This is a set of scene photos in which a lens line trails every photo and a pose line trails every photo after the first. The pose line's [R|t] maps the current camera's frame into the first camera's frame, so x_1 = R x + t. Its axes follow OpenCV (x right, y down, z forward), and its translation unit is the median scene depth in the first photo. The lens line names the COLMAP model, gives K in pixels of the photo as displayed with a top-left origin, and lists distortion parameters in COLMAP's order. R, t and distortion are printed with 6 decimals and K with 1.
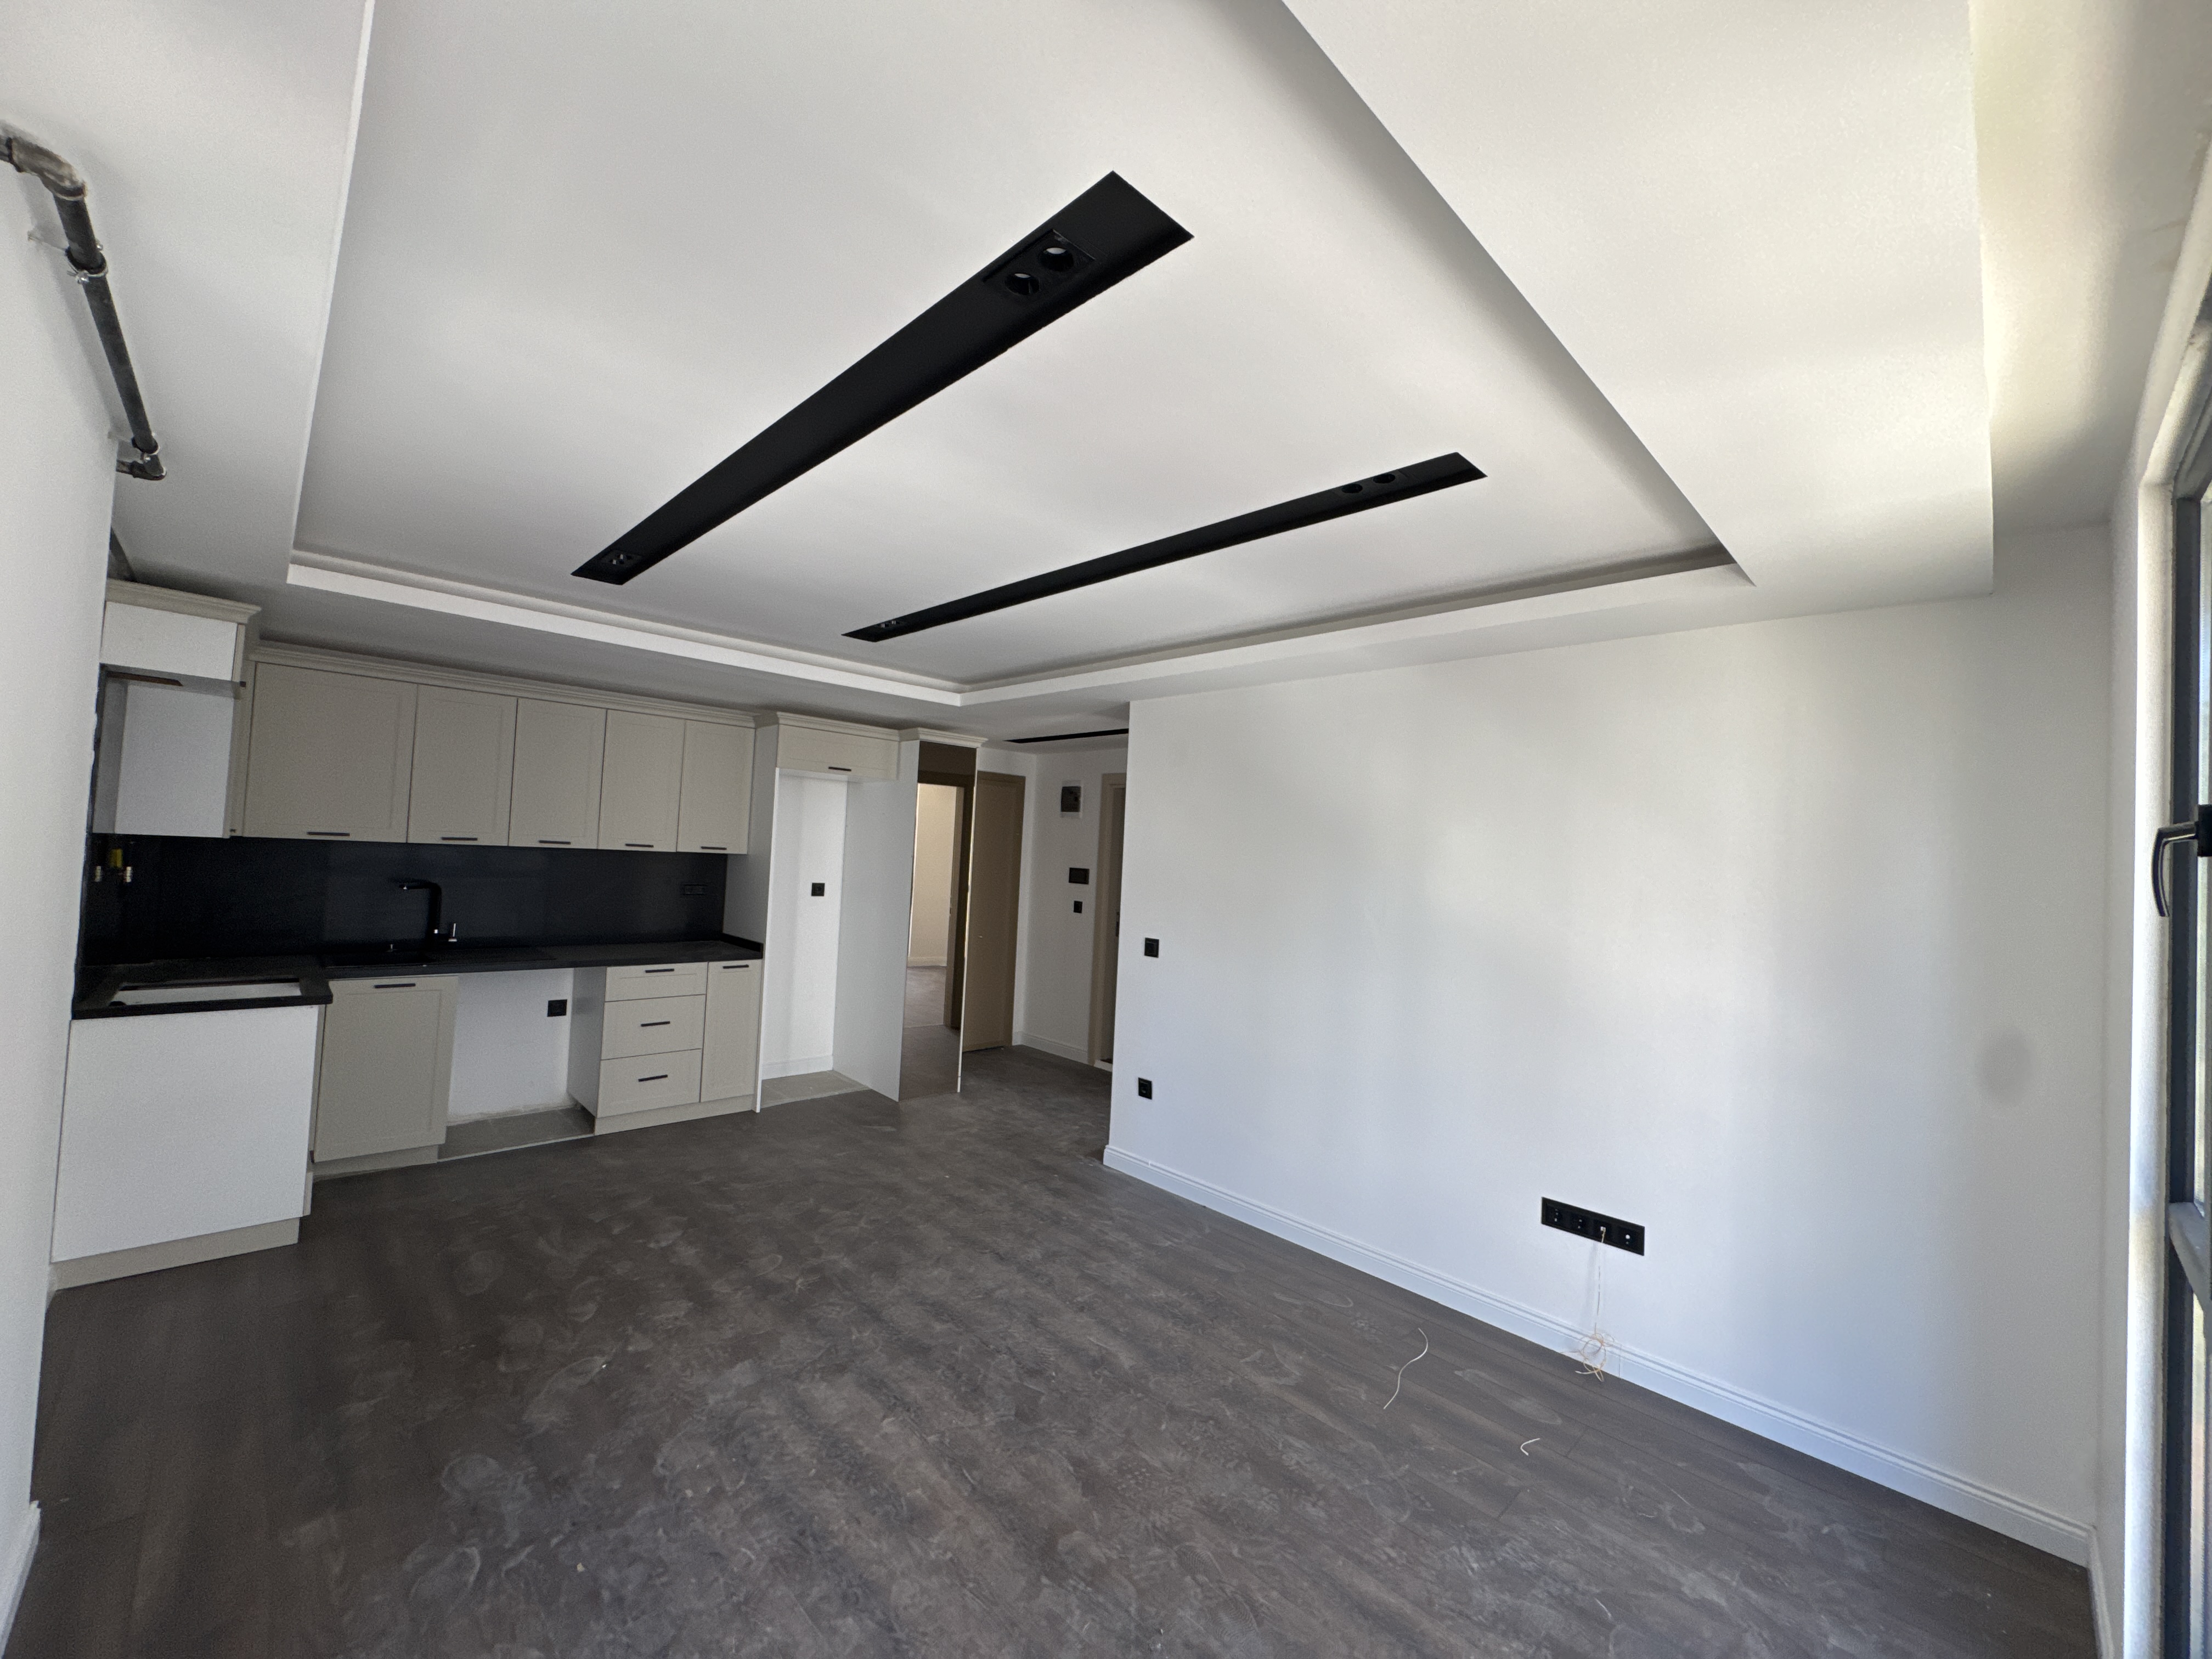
lens RADIAL K [[878.2, 0, 1107.8], [0, 878.2, 825.0], [0, 0, 1]] dist [-0.000927, -0.000006]
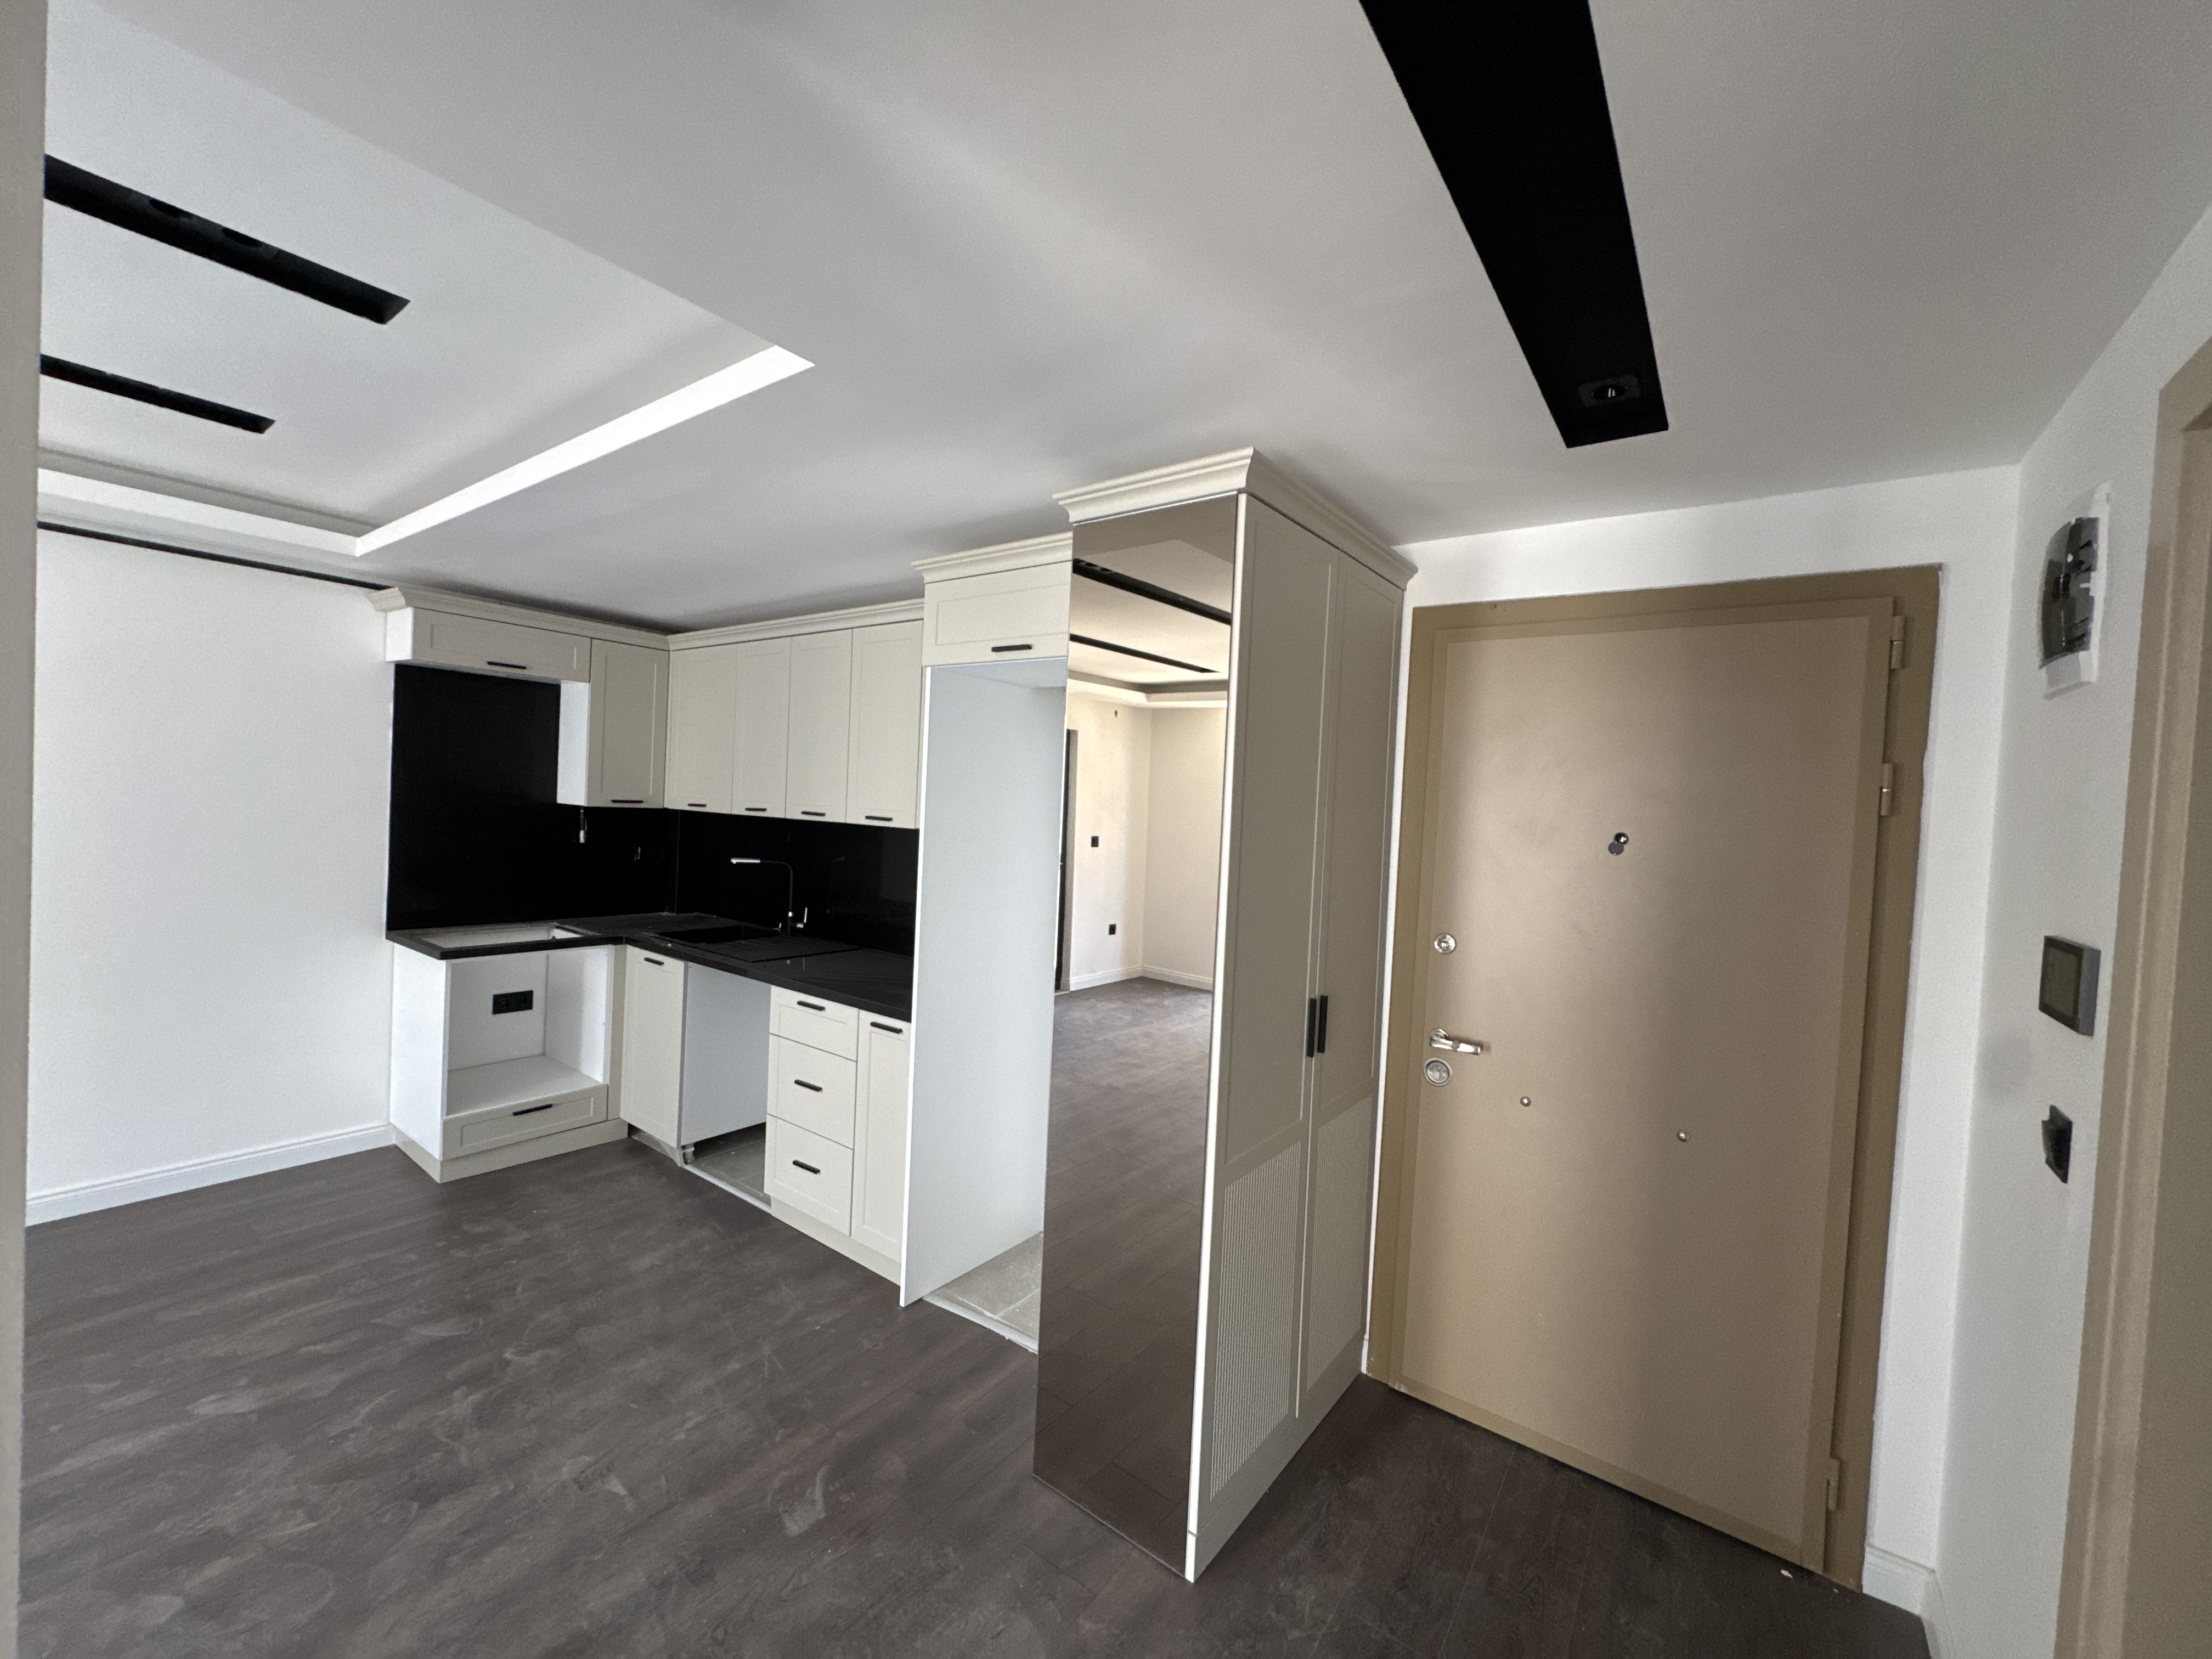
lens RADIAL K [[878.2, 0, 1115.0], [0, 878.2, 831.5], [0, 0, 1]] dist [-0.000927, -0.000006]
pose [[0.175879, -0.012811, -0.984328, 0.182424], [-0.010658, 0.999832, -0.014917, 0.045121], [0.984354, 0.013114, 0.175713, 1.152339]]
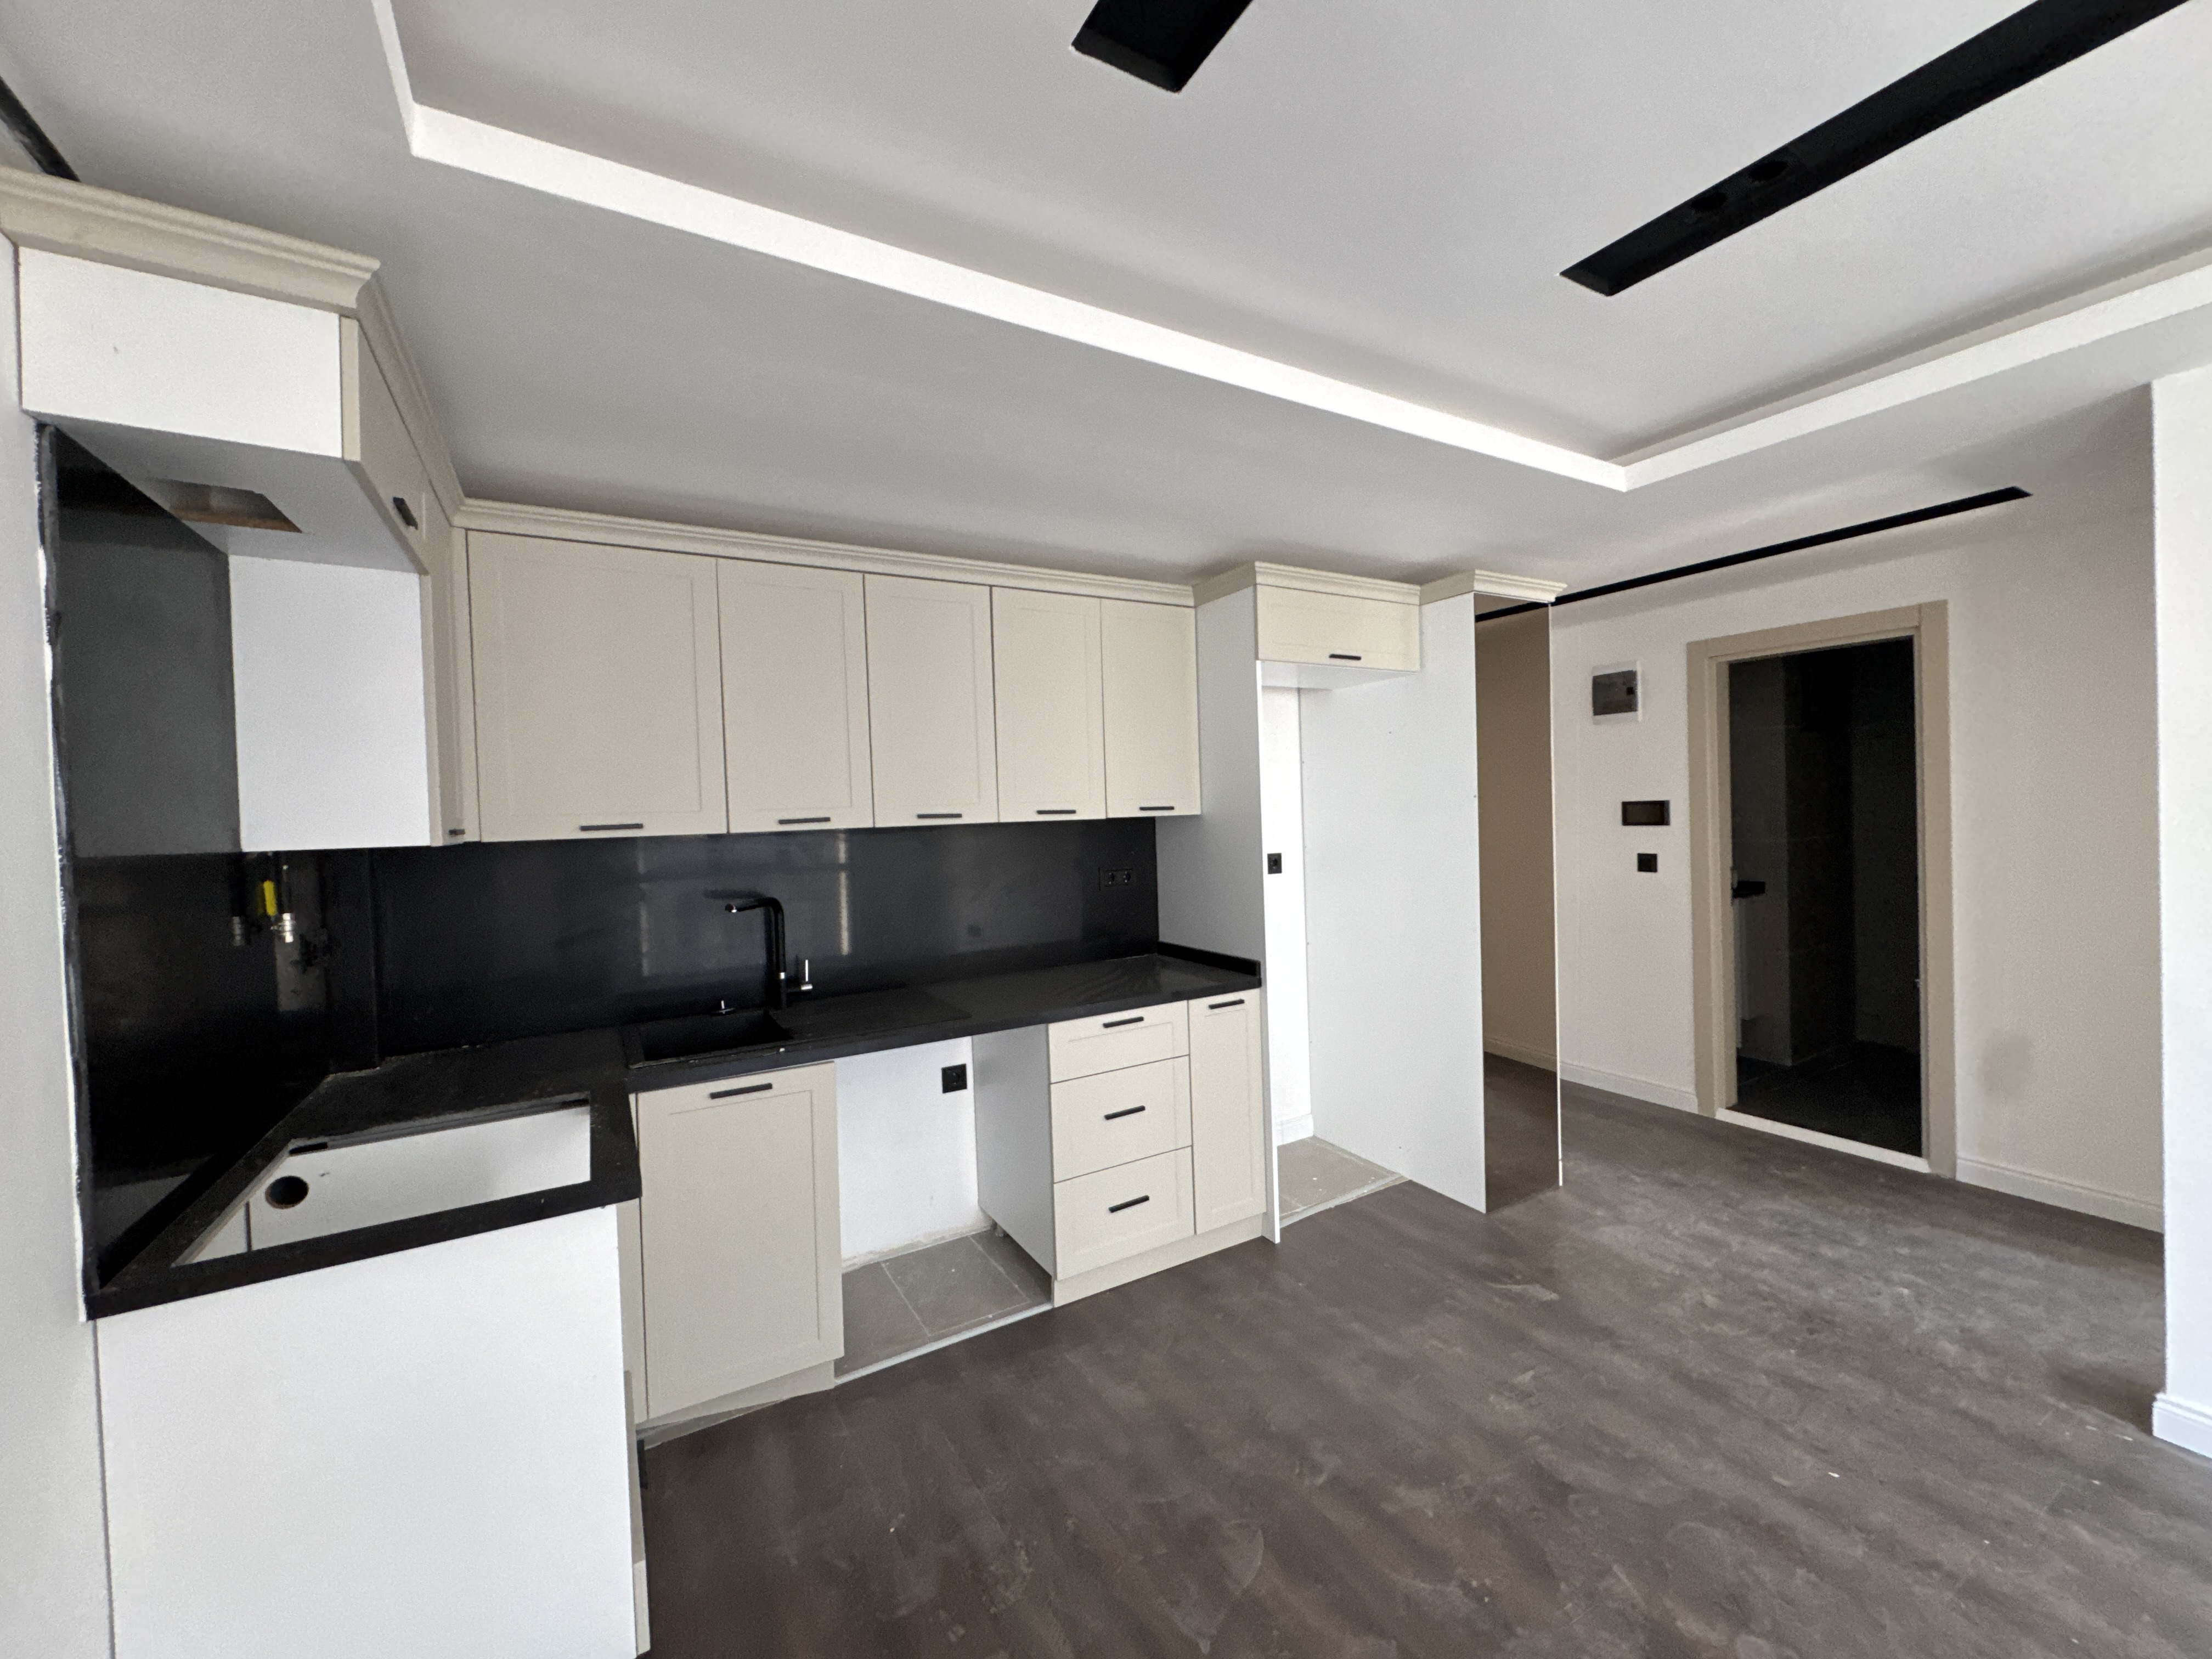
lens RADIAL K [[878.2, 0, 1107.6], [0, 878.2, 826.9], [0, 0, 1]] dist [-0.000927, -0.000006]
pose [[0.968522, -0.075805, -0.237105, -0.388710], [0.087679, 0.995348, 0.039925, 0.013768], [0.232975, -0.059457, 0.970663, 0.460292]]
